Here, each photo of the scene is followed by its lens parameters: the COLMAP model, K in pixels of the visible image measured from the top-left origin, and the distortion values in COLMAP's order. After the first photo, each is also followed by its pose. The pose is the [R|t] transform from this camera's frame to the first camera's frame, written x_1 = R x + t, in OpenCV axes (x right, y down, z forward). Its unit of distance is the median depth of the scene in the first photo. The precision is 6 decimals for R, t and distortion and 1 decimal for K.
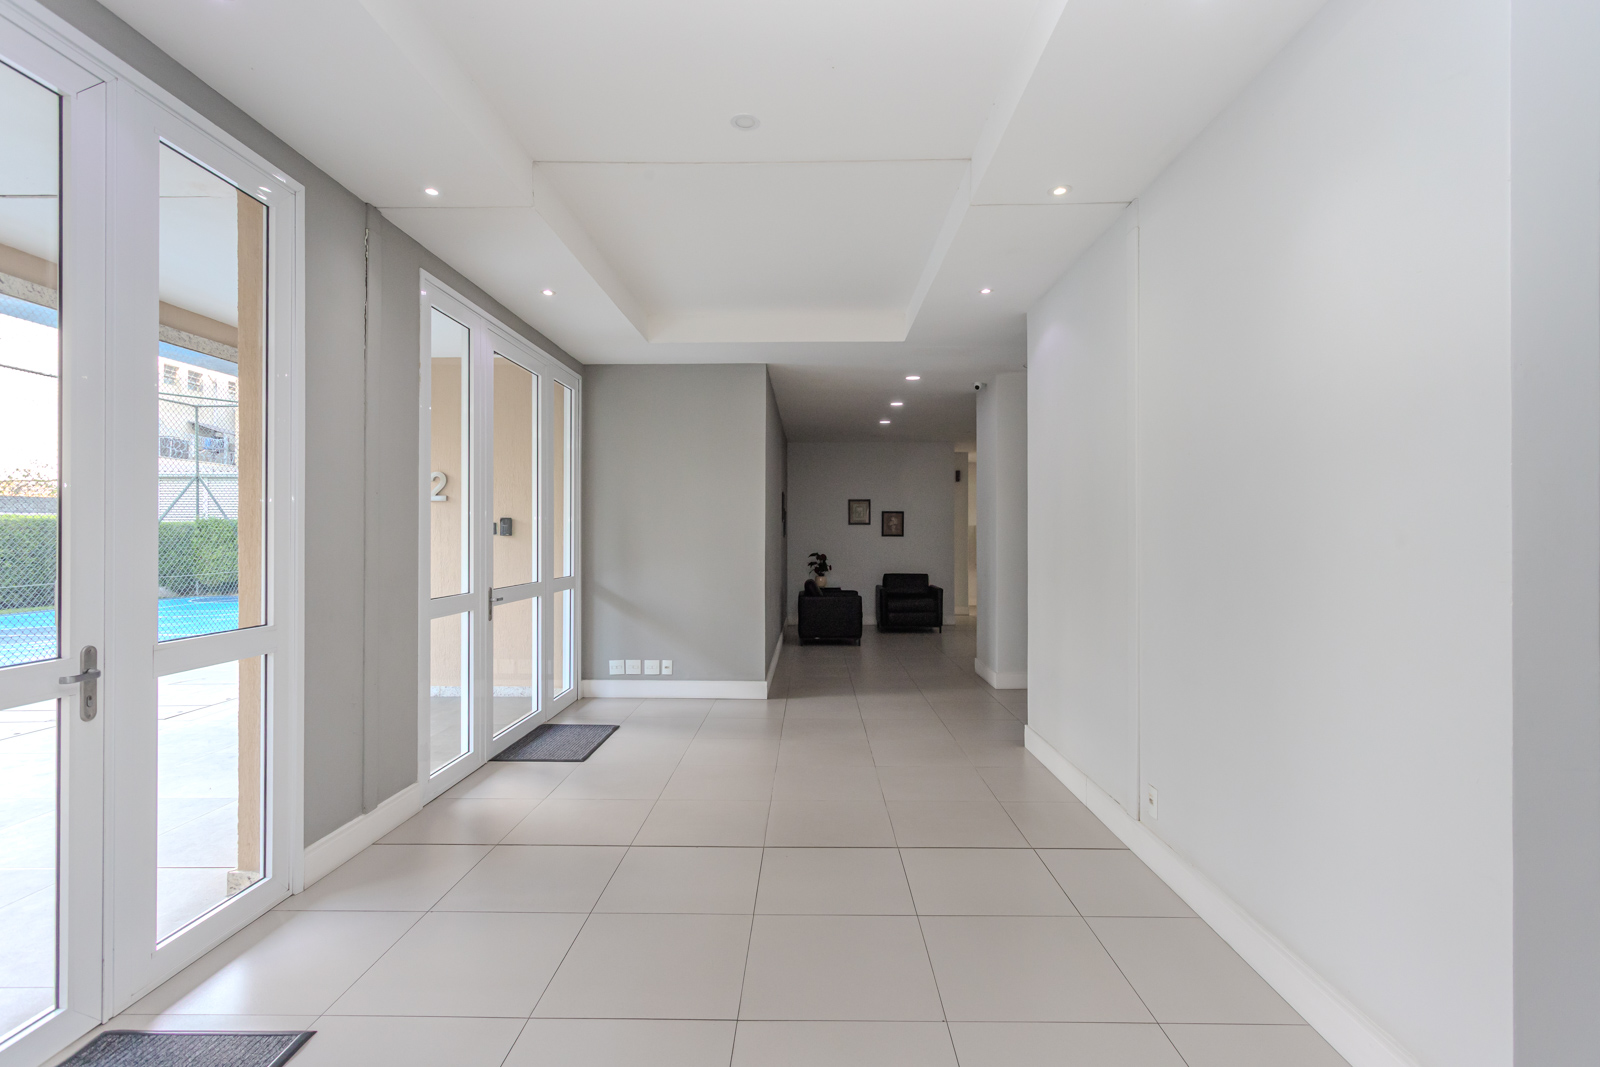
lens RADIAL K [[762.4, 0, 802.1], [0, 762.4, 532.6], [0, 0, 1]] dist [-0.002641, -0.000193]
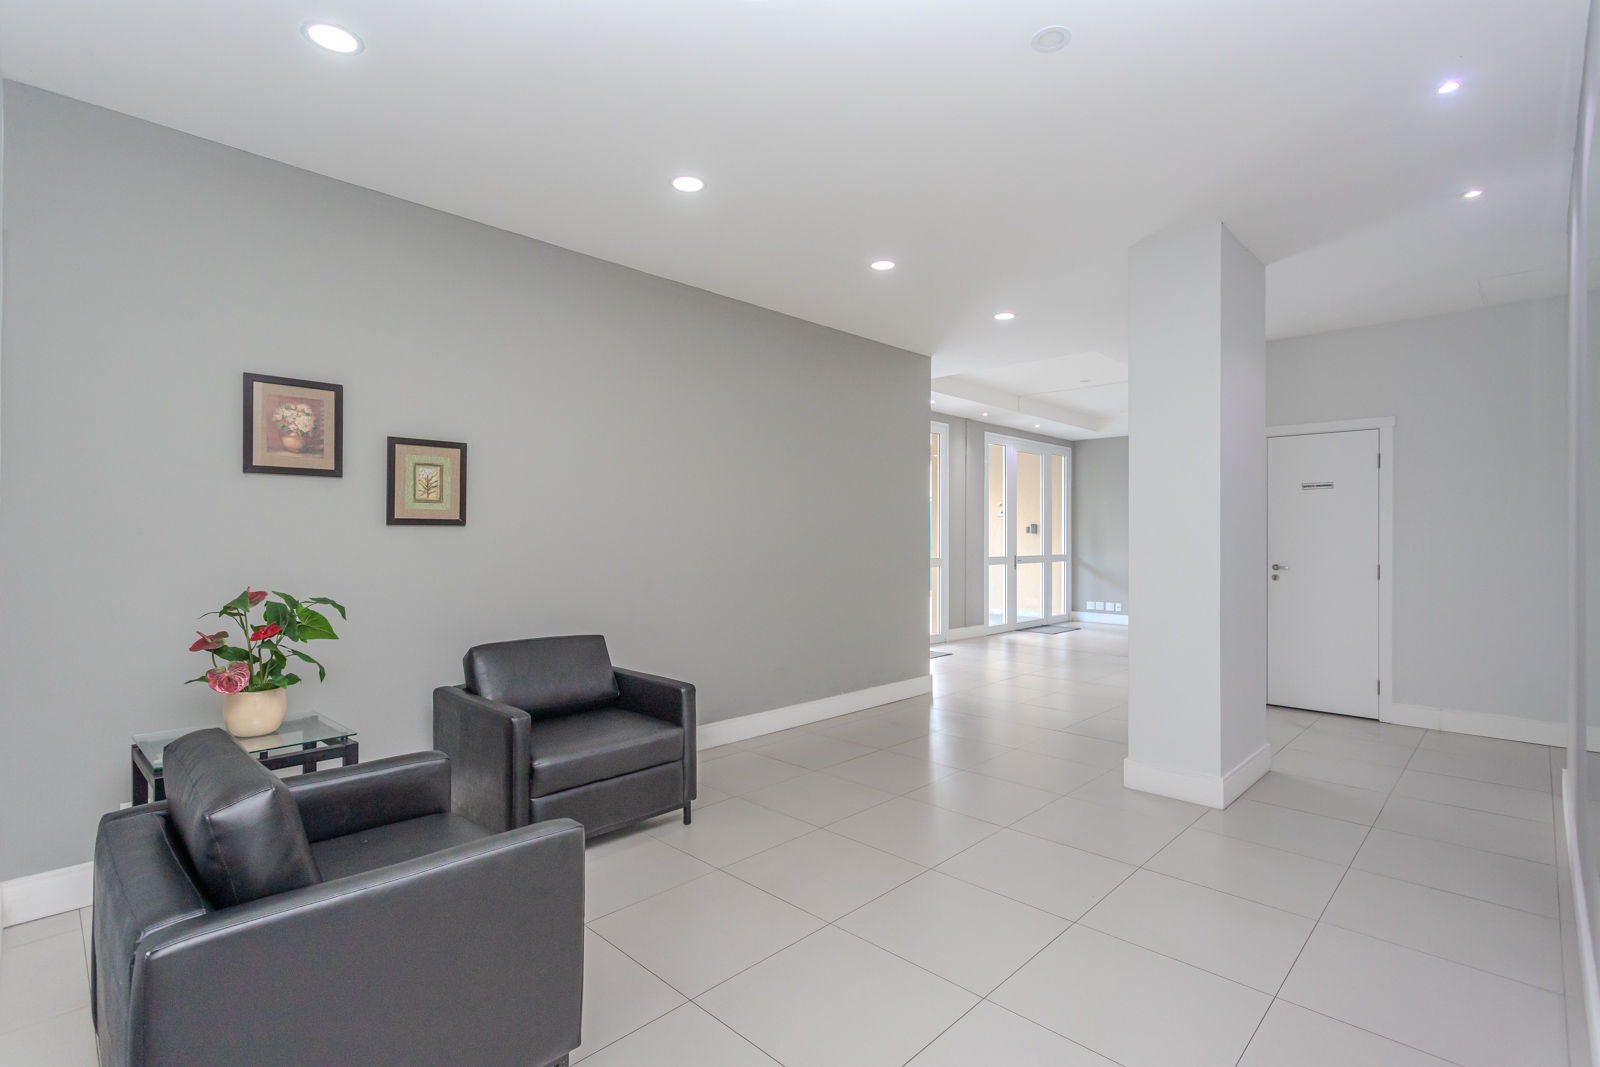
lens RADIAL K [[762.4, 0, 798.4], [0, 762.4, 535.8], [0, 0, 1]] dist [-0.002641, -0.000193]
pose [[0.734471, -0.001299, -0.678639, 0.484027], [0.004028, 0.999989, 0.002446, 0.002338], [0.678628, -0.004530, 0.734468, -0.818337]]
